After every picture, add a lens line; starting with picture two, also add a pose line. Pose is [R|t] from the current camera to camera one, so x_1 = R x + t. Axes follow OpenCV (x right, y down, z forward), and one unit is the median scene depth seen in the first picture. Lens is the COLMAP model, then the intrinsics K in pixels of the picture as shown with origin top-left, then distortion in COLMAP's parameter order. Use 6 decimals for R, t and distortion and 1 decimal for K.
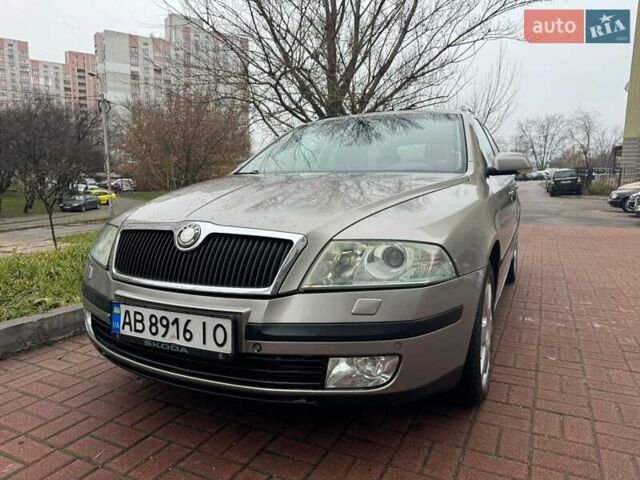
lens RADIAL K [[446.3, 0, 320.0], [0, 446.3, 240.0], [0, 0, 1]] dist [0.078059, -0.114699]
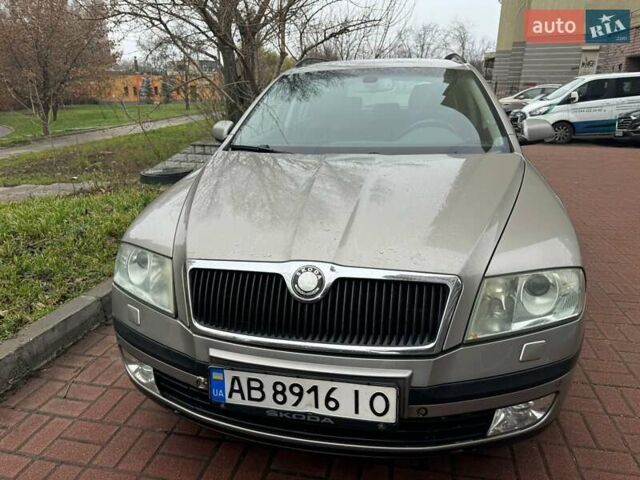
lens RADIAL K [[446.3, 0, 320.0], [0, 446.3, 240.0], [0, 0, 1]] dist [0.078059, -0.114699]
pose [[0.967230, -0.089128, 0.237745, -0.469882], [0.042997, 0.980336, 0.192592, -0.246702], [-0.250236, -0.176059, 0.952043, 0.239332]]
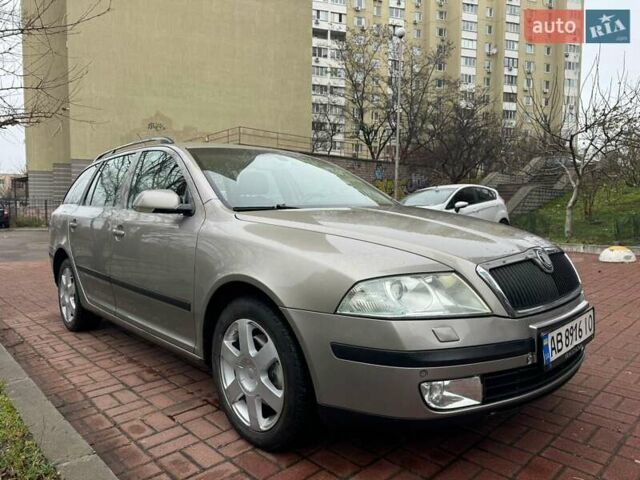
lens RADIAL K [[446.3, 0, 320.0], [0, 446.3, 240.0], [0, 0, 1]] dist [0.078059, -0.114699]
pose [[0.339404, -0.069602, 0.938062, -1.599439], [0.132219, 0.990888, 0.025683, -0.181167], [-0.931302, 0.115313, 0.345514, 1.117649]]
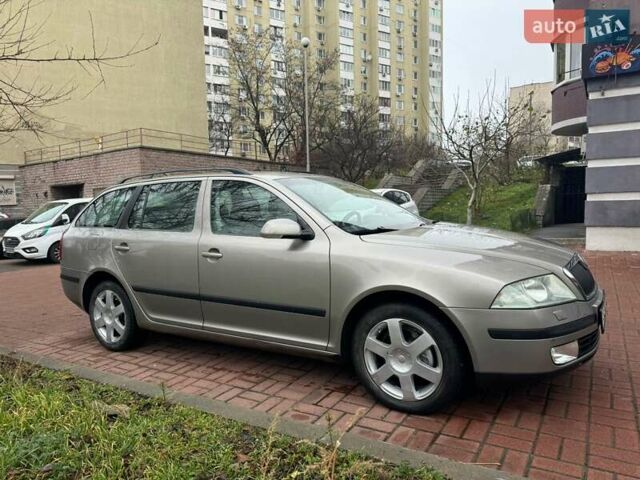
lens RADIAL K [[446.3, 0, 320.0], [0, 446.3, 240.0], [0, 0, 1]] dist [0.078059, -0.114699]
pose [[0.089603, -0.083674, 0.992457, -2.108771], [0.168073, 0.983444, 0.067740, -0.385448], [-0.981694, 0.160735, 0.102183, 1.773995]]
